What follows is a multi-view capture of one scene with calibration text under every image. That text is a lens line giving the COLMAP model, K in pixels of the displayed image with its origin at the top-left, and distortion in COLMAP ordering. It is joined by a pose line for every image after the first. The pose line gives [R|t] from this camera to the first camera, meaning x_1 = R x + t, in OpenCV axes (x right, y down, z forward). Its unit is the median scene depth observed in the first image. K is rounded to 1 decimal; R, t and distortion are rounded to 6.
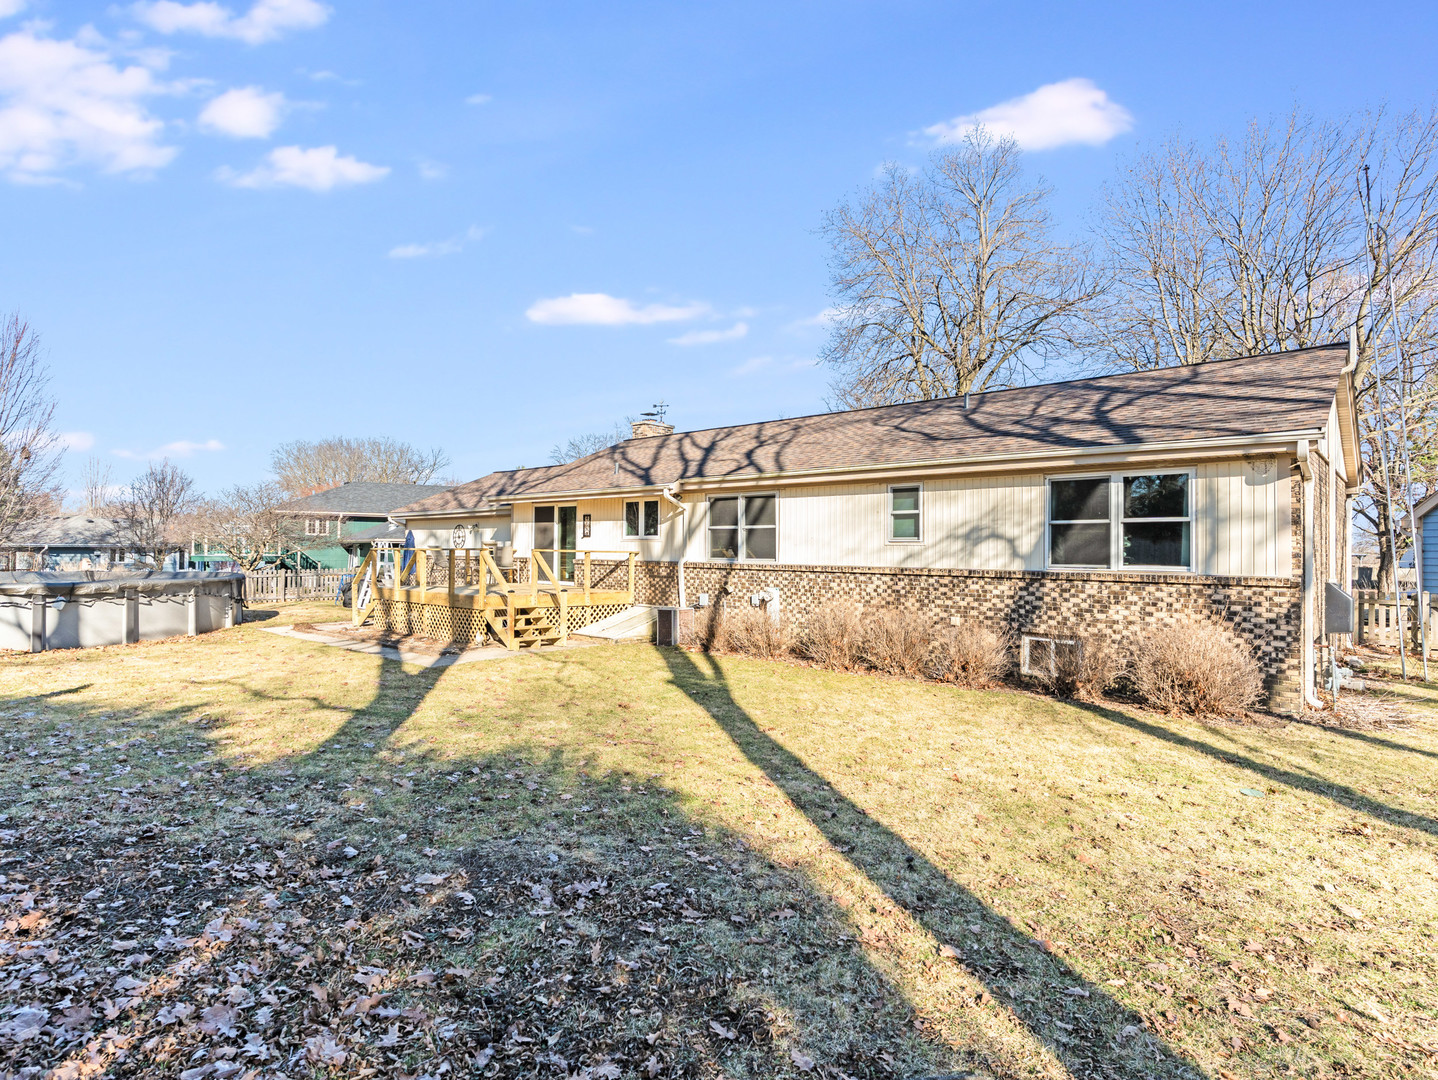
lens RADIAL K [[699.7, 0, 729.8], [0, 699.7, 546.6], [0, 0, 1]] dist [-0.001188, 0.000188]
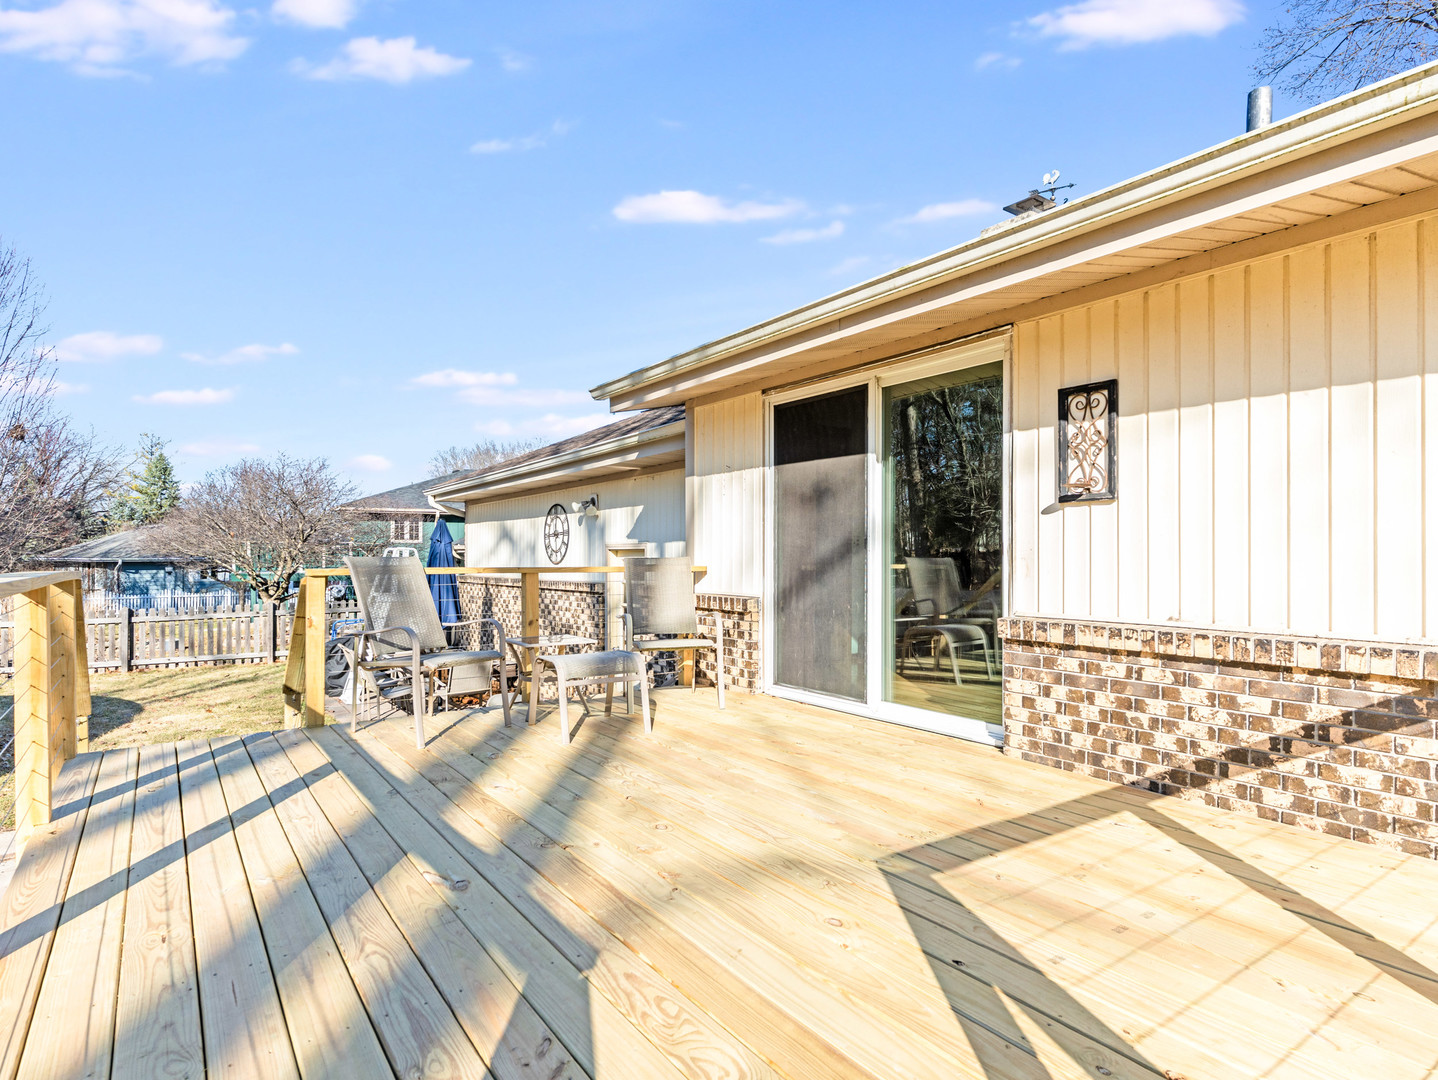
lens RADIAL K [[699.7, 0, 729.8], [0, 699.7, 546.6], [0, 0, 1]] dist [-0.001188, 0.000188]
pose [[0.978194, -0.014164, -0.207208, -0.240536], [0.012460, 0.999877, -0.009530, -0.001406], [0.207318, 0.006741, 0.978250, 0.737955]]
